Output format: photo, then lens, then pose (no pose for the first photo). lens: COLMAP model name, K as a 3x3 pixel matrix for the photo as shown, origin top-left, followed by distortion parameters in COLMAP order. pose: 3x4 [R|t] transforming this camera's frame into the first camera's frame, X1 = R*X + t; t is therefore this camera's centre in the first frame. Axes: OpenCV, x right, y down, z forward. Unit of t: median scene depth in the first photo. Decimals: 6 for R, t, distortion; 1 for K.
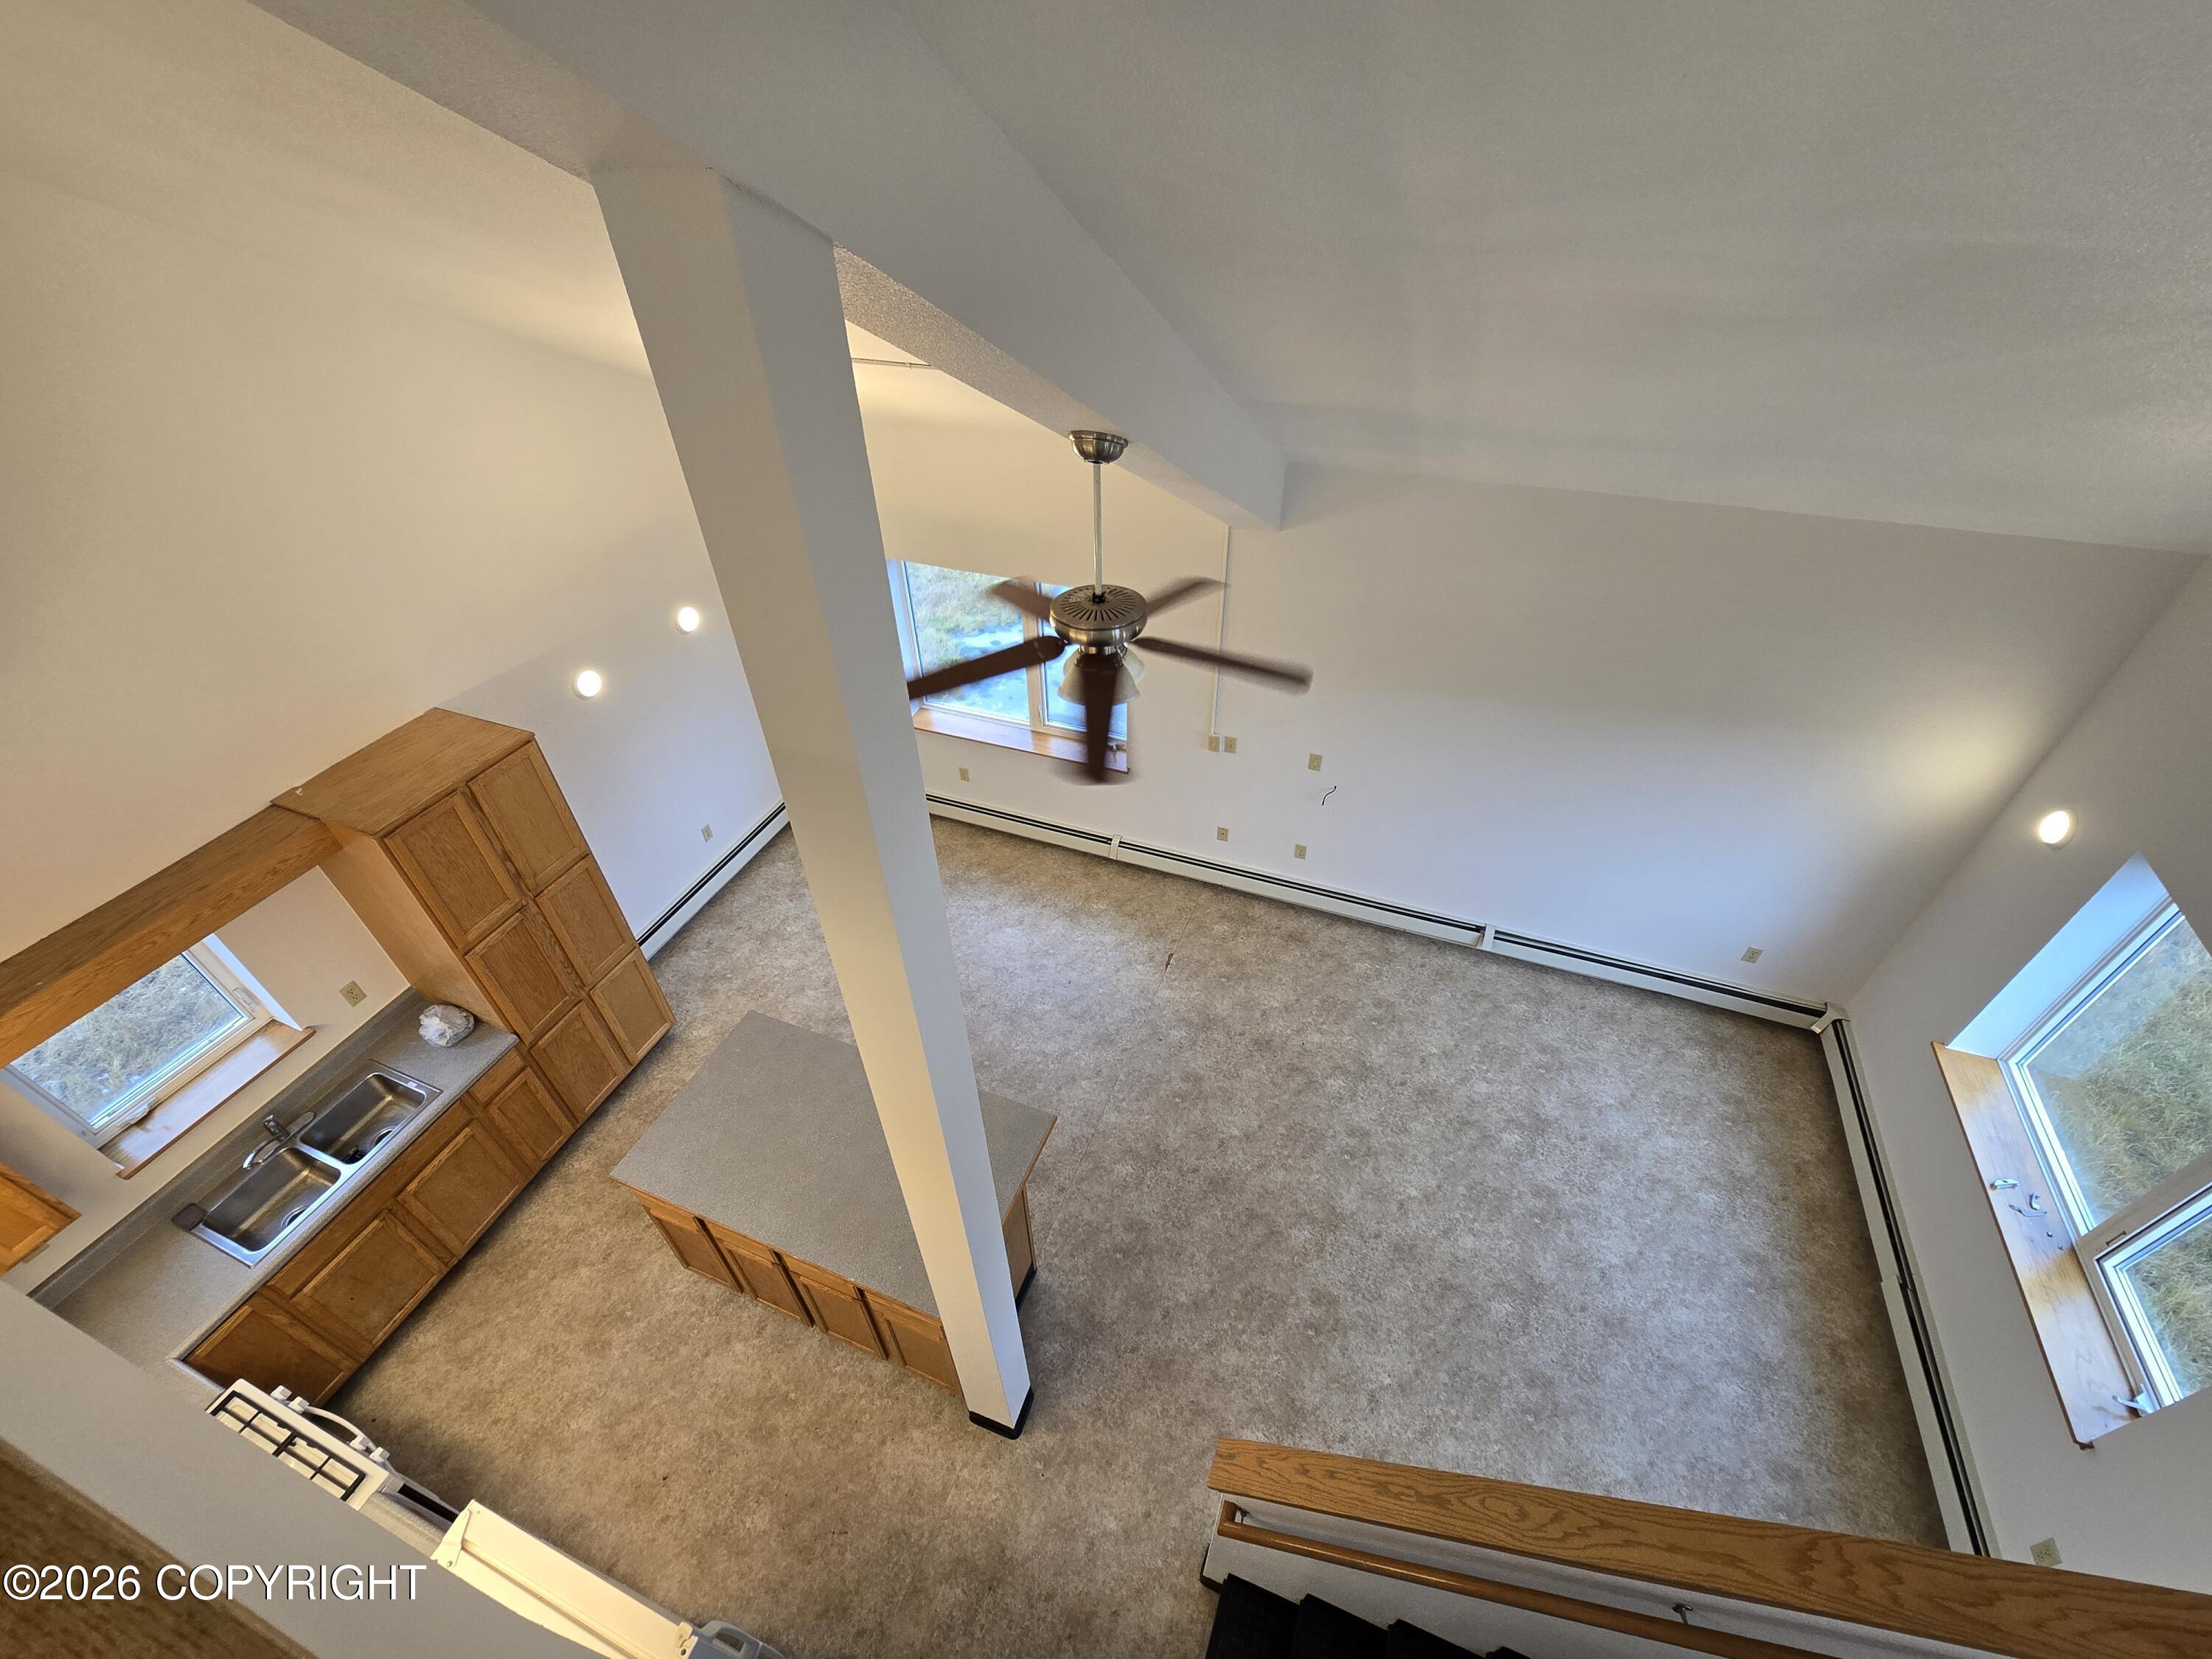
lens RADIAL K [[905.3, 0, 1094.2], [0, 905.3, 817.2], [0, 0, 1]] dist [-0.006691, 0.001268]
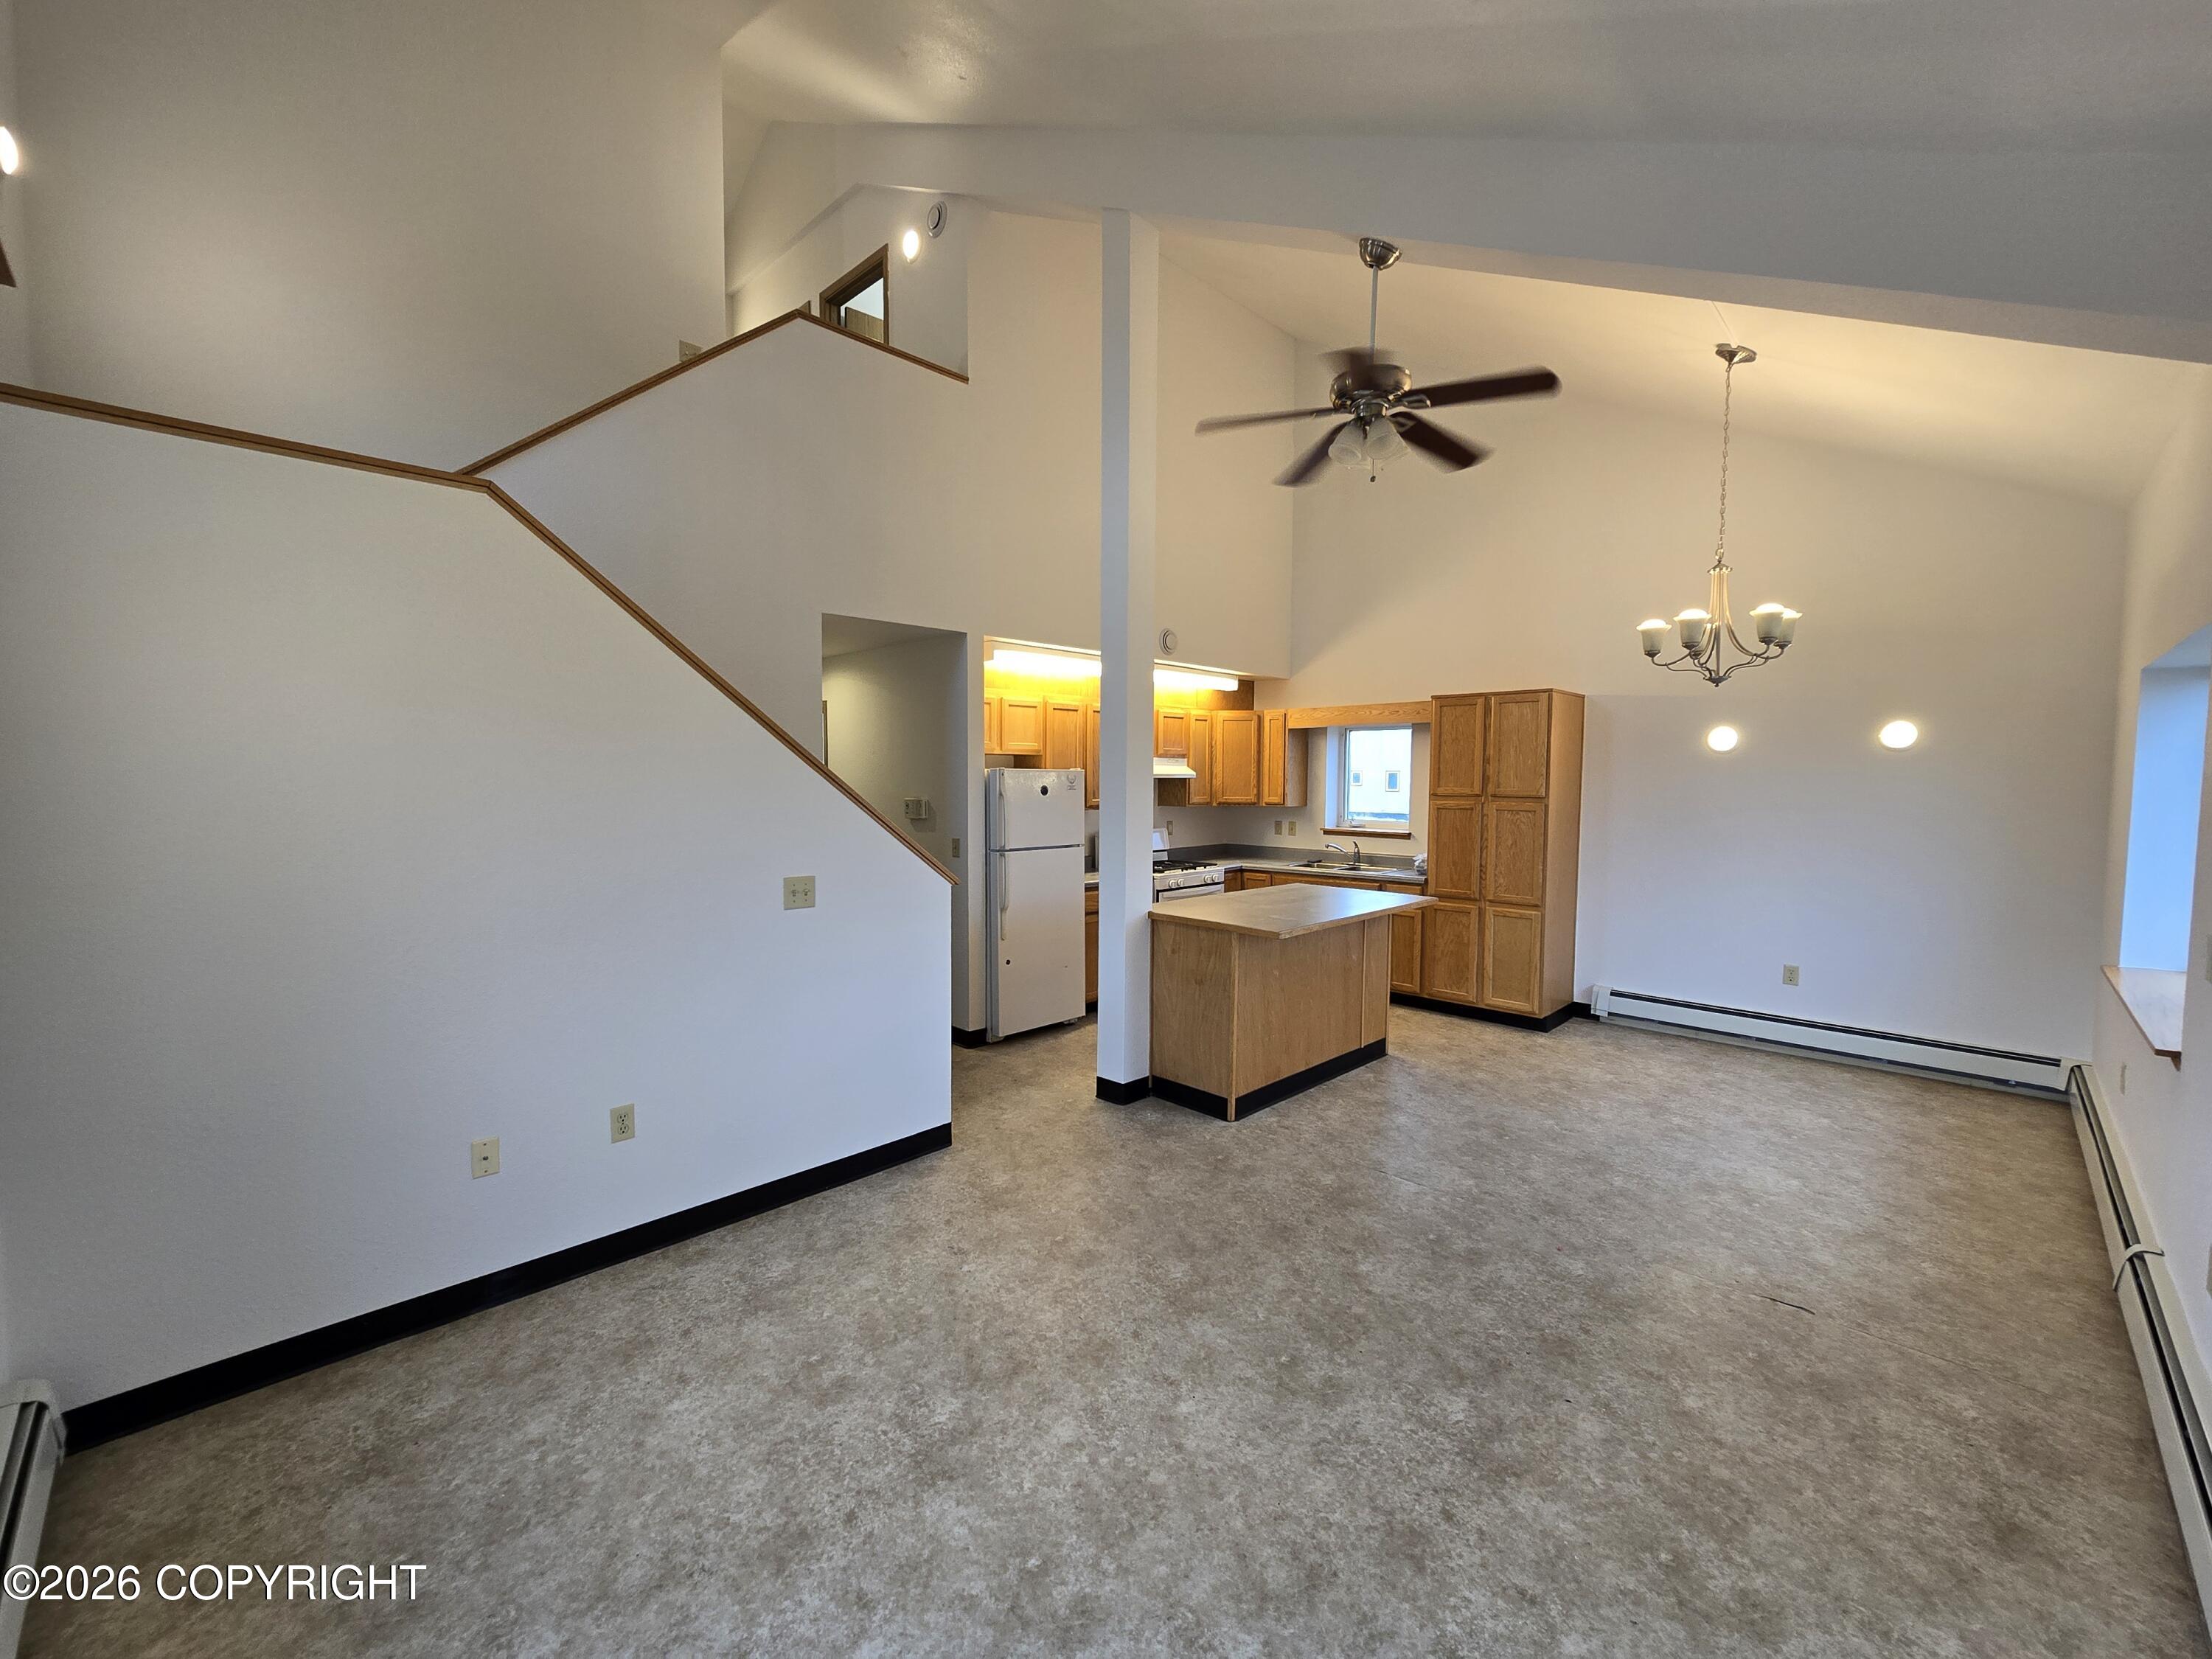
lens RADIAL K [[905.3, 0, 1093.7], [0, 905.3, 816.8], [0, 0, 1]] dist [-0.006691, 0.001268]
pose [[-0.388408, 0.064864, -0.919202, 0.774837], [-0.579982, 0.757948, 0.298556, 0.040085], [0.716073, 0.649082, -0.256773, 0.832109]]
